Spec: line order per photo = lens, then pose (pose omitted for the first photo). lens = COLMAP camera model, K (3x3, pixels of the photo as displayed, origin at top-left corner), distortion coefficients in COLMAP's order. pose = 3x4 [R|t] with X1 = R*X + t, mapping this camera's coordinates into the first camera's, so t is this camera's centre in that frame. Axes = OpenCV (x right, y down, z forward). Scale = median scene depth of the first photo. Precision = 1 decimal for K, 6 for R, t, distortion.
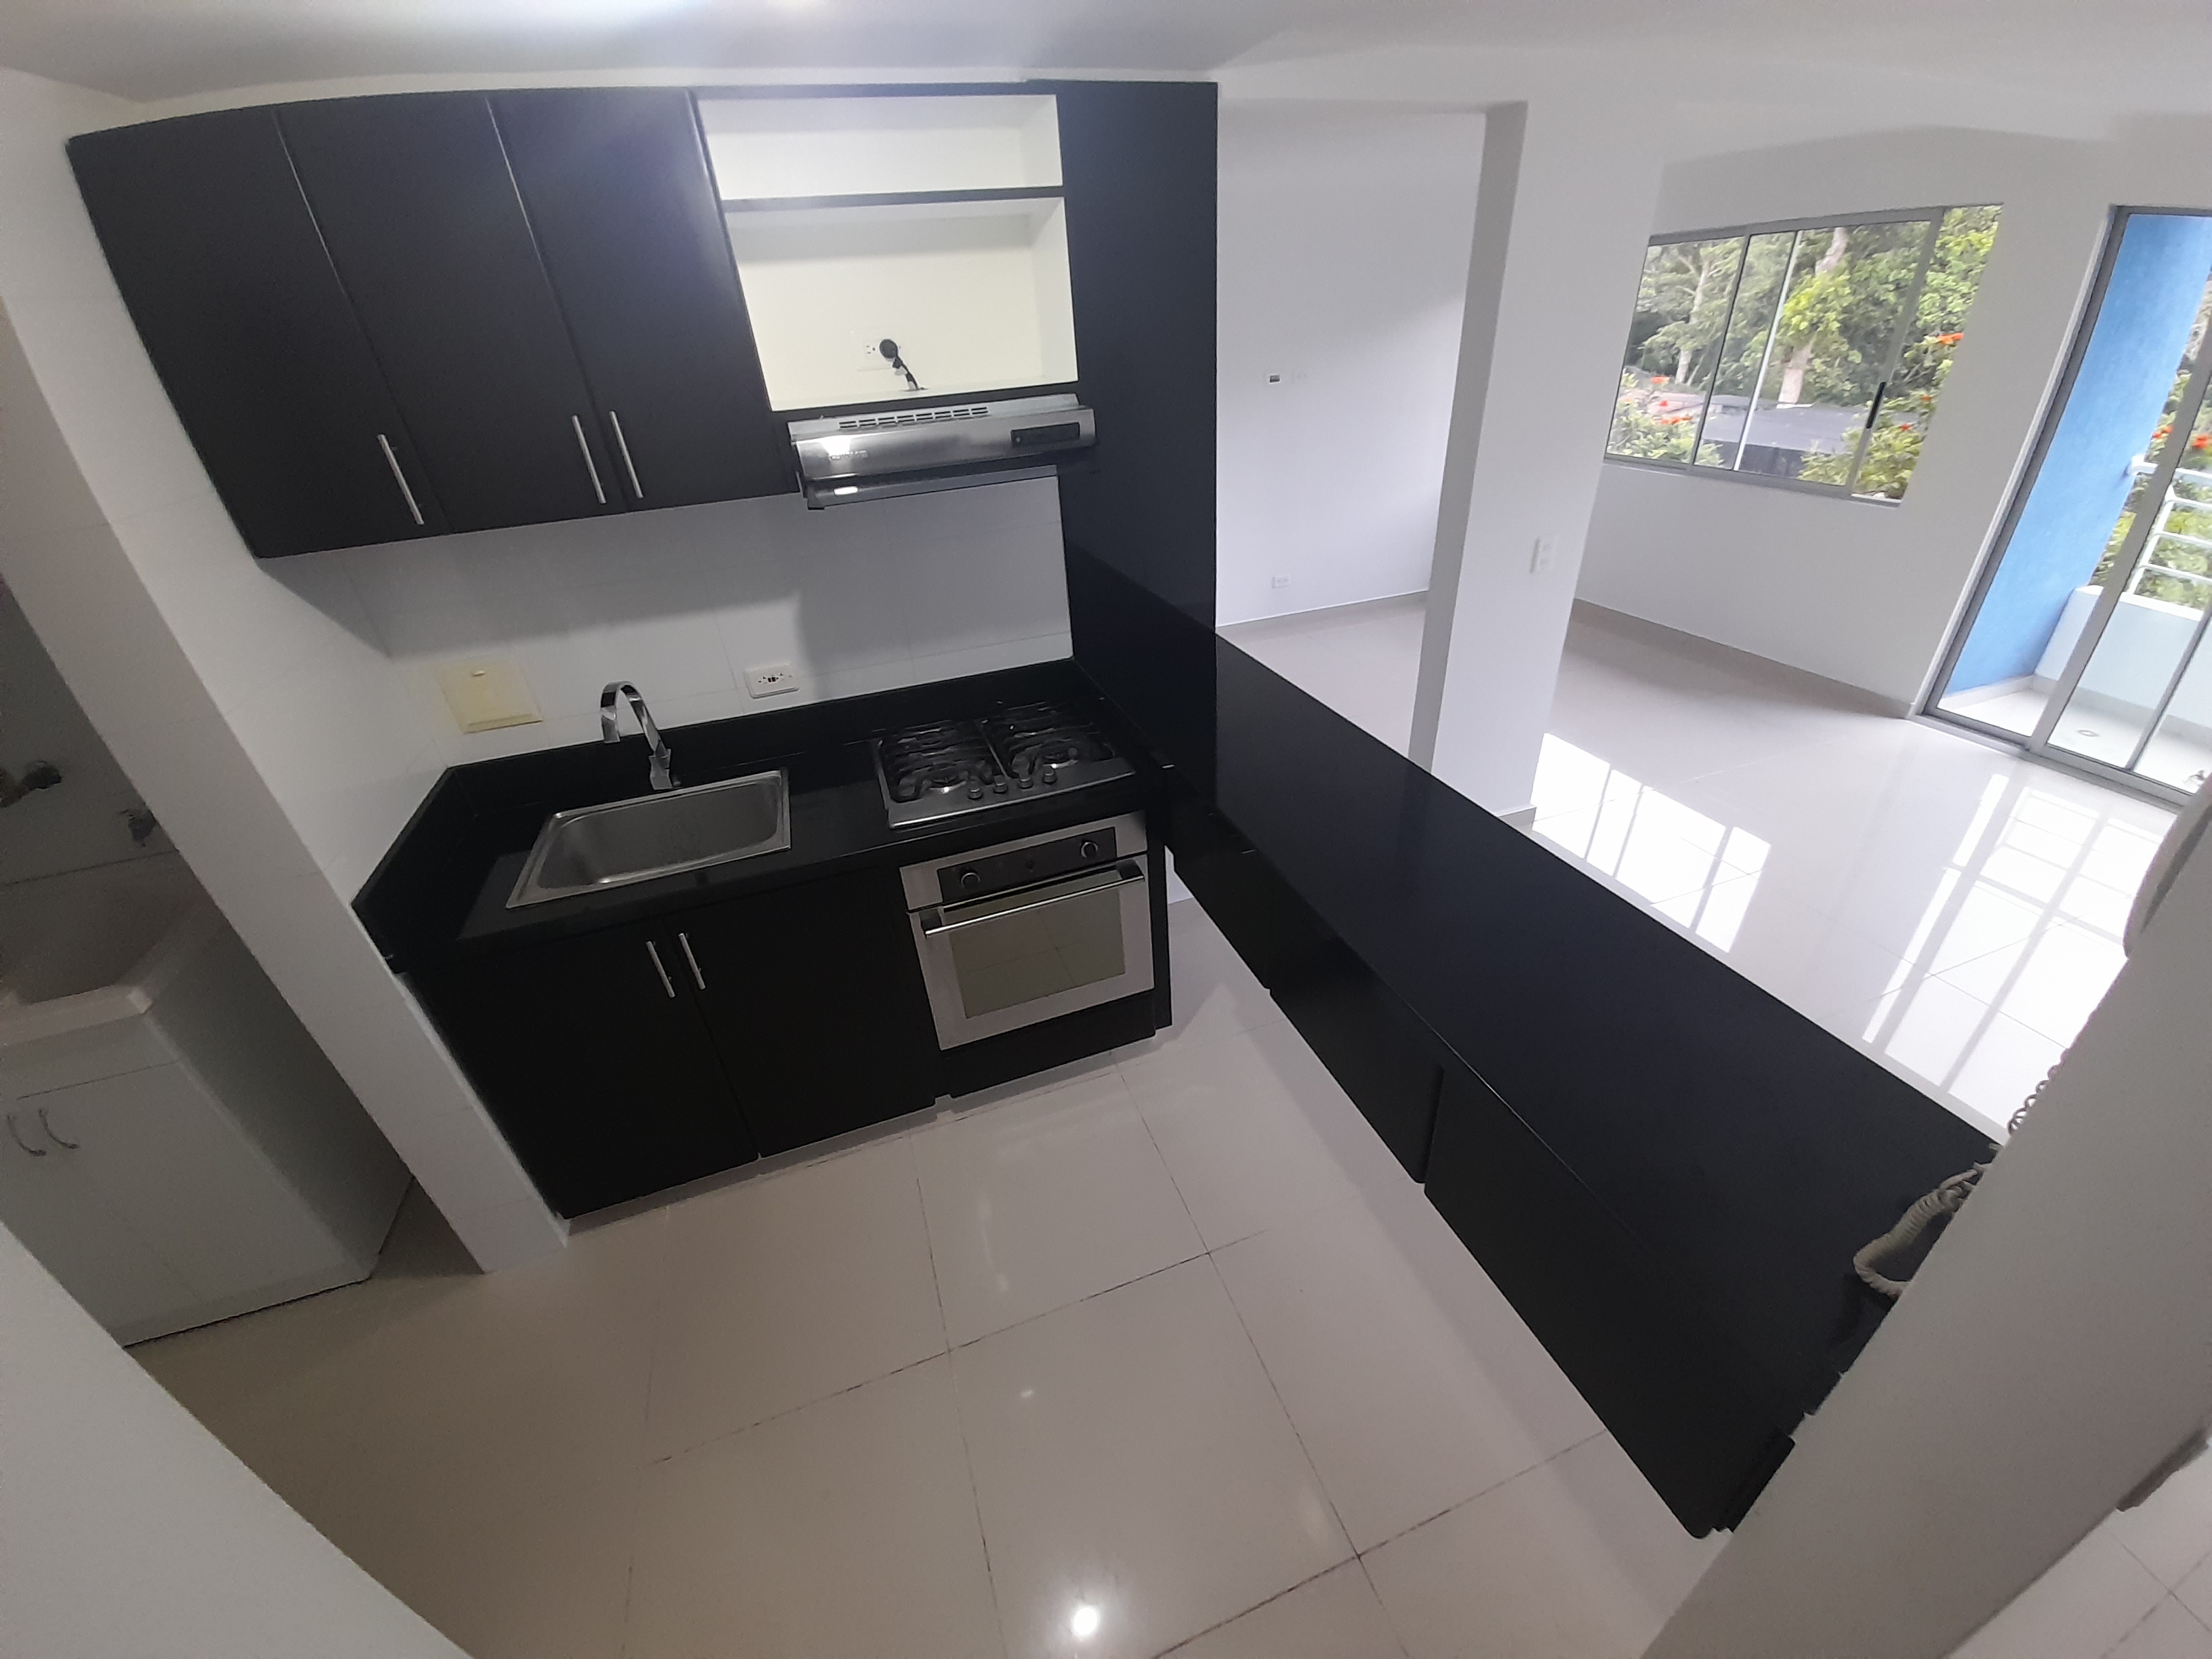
lens RADIAL K [[869.7, 0, 1119.4], [0, 869.7, 835.0], [0, 0, 1]] dist [0.022987, -0.020803]
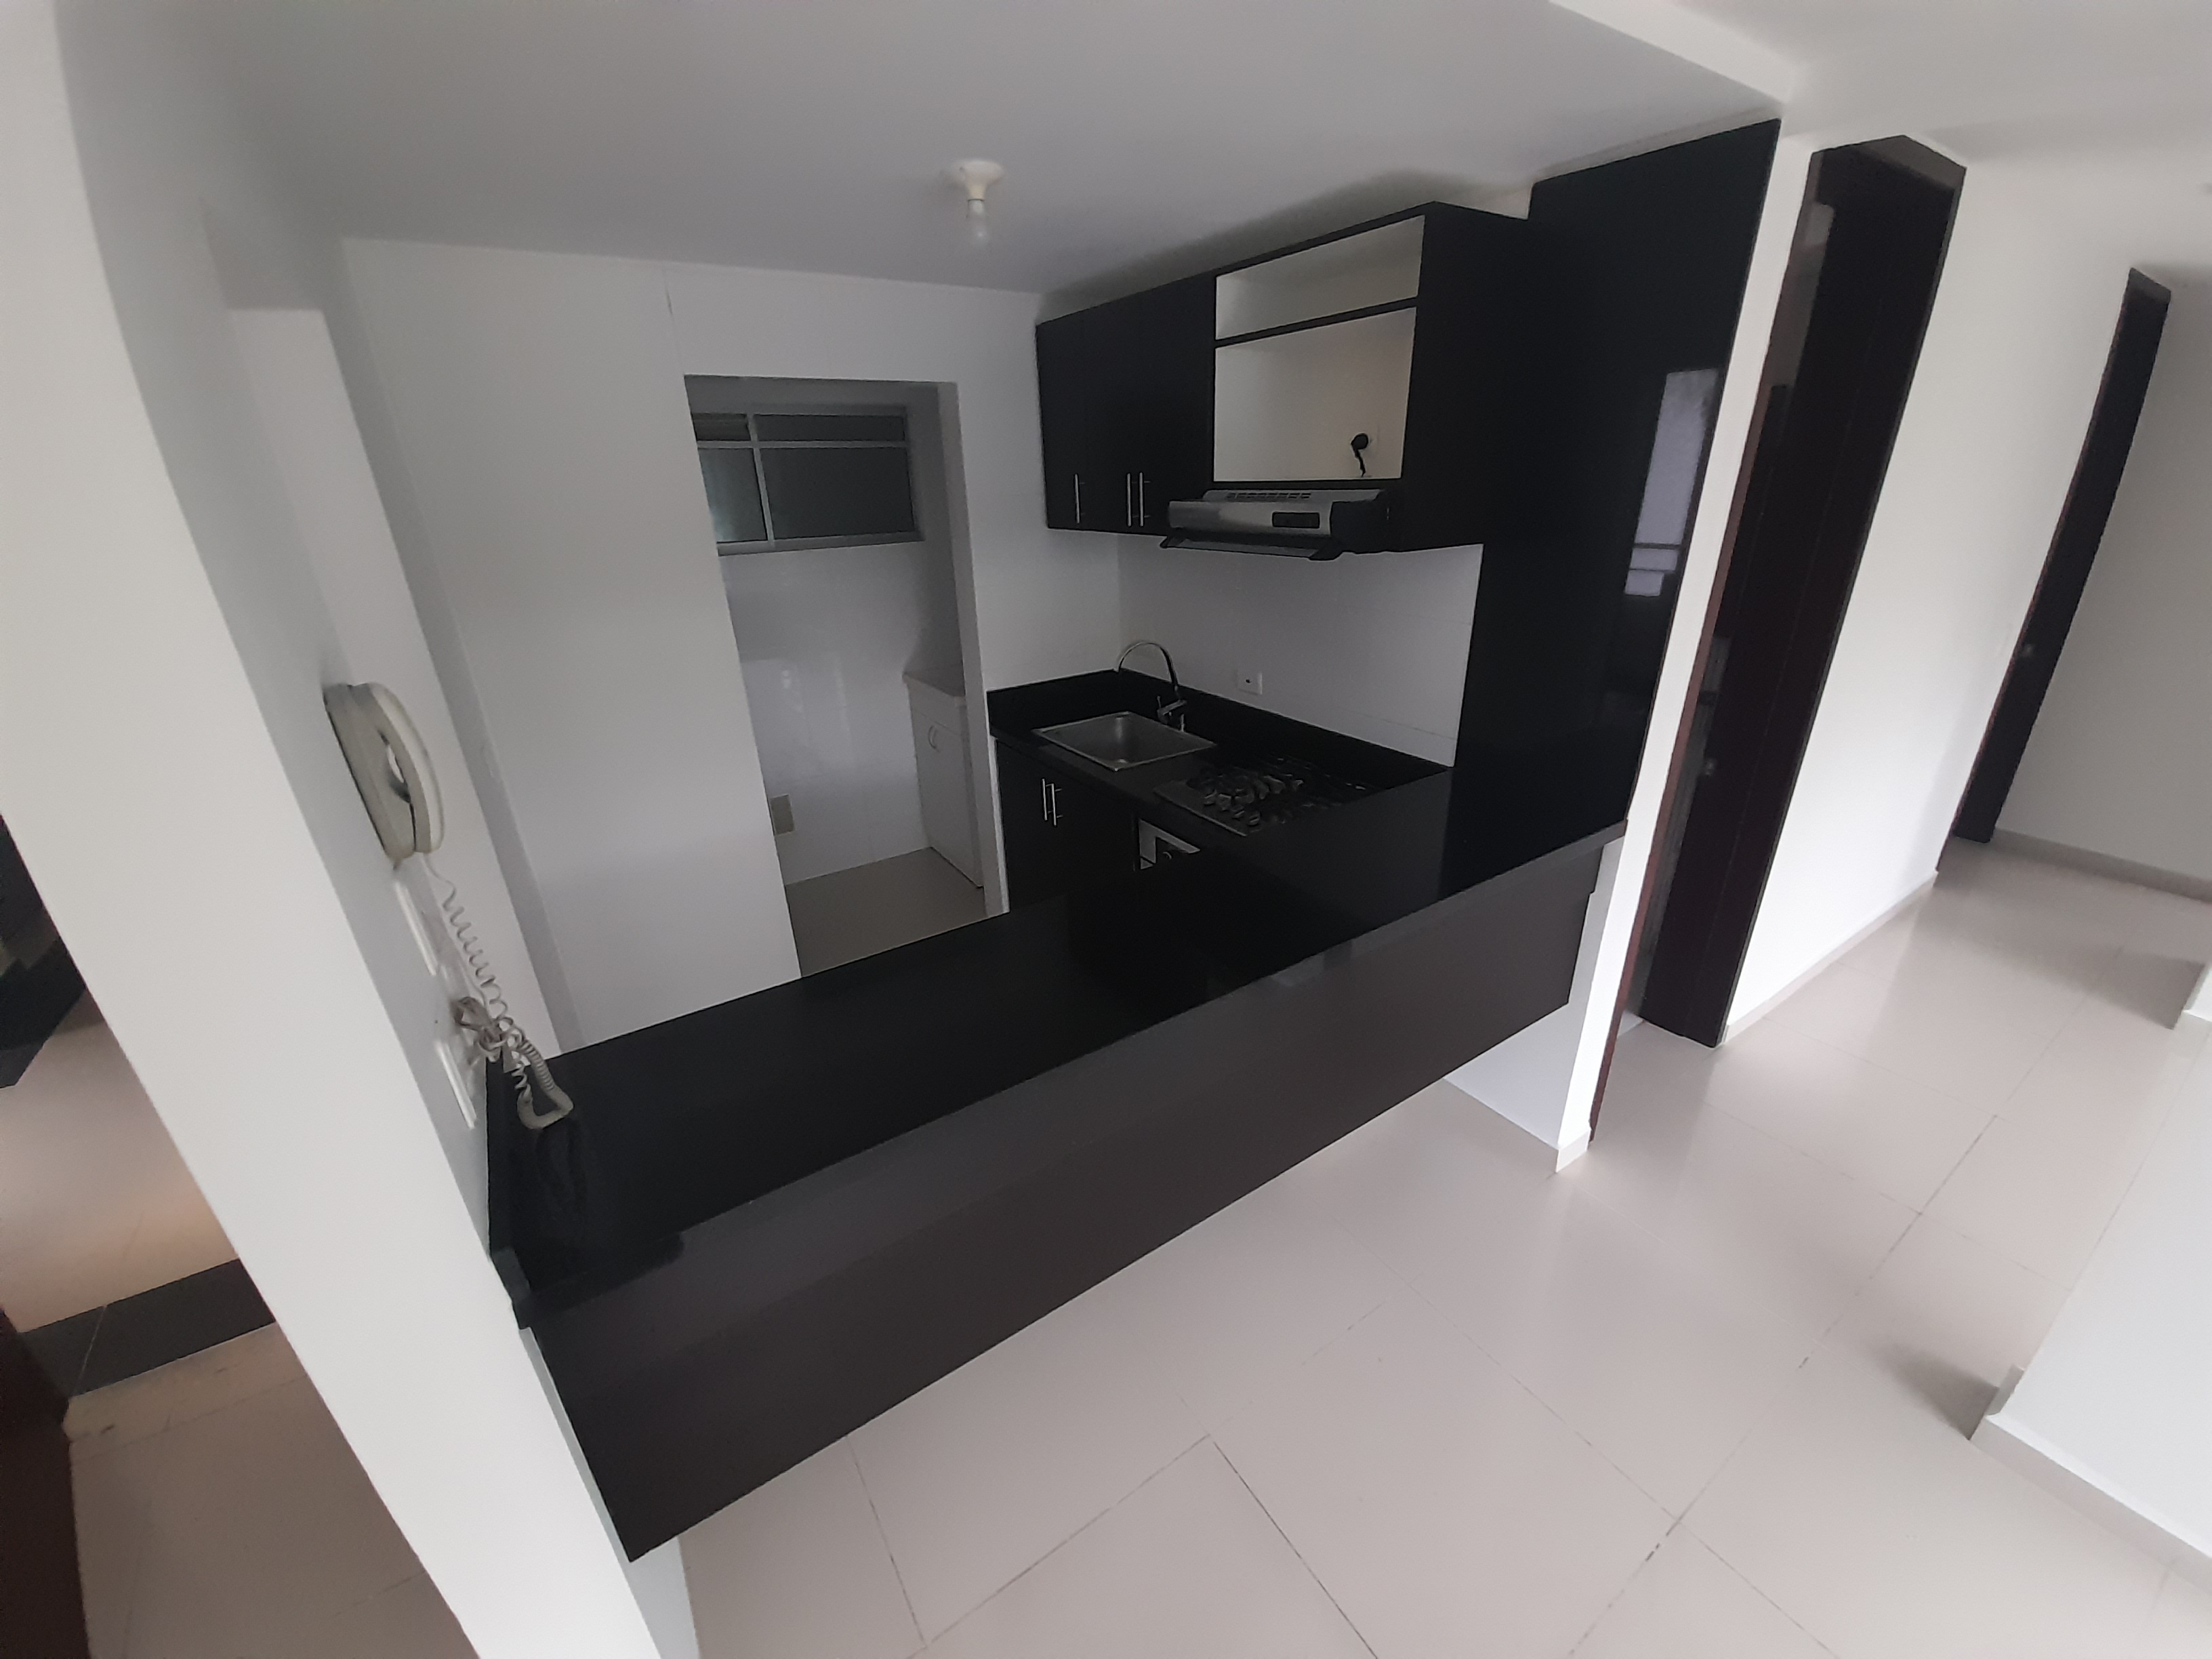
lens RADIAL K [[869.7, 0, 1119.4], [0, 869.7, 835.0], [0, 0, 1]] dist [0.022987, -0.020803]
pose [[0.238847, 0.428633, -0.871336, 0.924895], [-0.485819, 0.829681, 0.274971, -0.296336], [0.840792, 0.357635, 0.406405, 0.463740]]
